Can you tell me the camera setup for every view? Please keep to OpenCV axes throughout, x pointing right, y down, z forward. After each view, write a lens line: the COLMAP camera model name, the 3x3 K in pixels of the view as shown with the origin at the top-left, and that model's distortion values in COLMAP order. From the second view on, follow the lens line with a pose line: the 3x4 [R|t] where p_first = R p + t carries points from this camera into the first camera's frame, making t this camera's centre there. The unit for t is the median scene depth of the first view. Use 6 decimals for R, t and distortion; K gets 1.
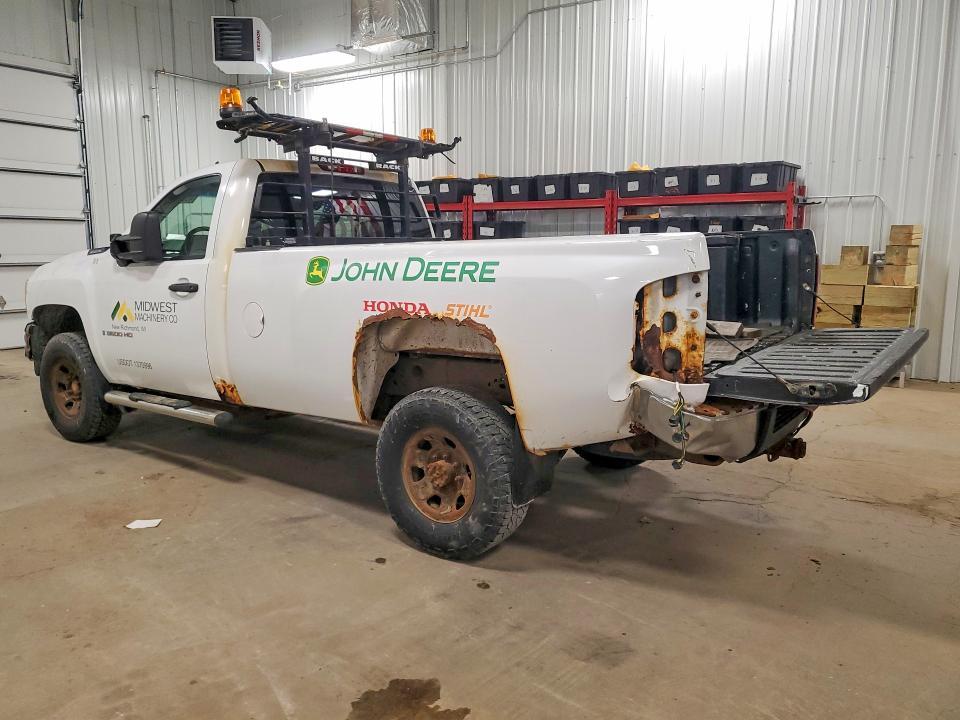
lens RADIAL K [[802.9, 0, 466.8], [0, 802.9, 361.1], [0, 0, 1]] dist [0.038491, -0.005789]
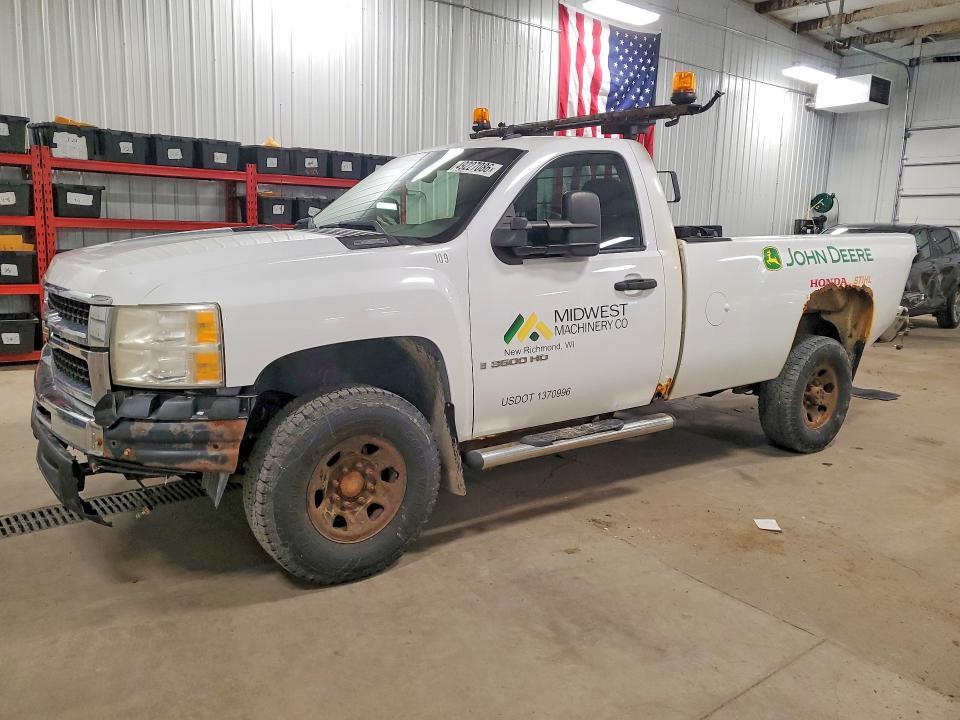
lens RADIAL K [[802.9, 0, 466.8], [0, 802.9, 361.1], [0, 0, 1]] dist [0.038491, -0.005789]
pose [[0.233697, -0.154509, 0.959955, -1.122167], [0.114907, 0.984763, 0.130529, -0.131135], [-0.965496, 0.079801, 0.247890, 0.884621]]
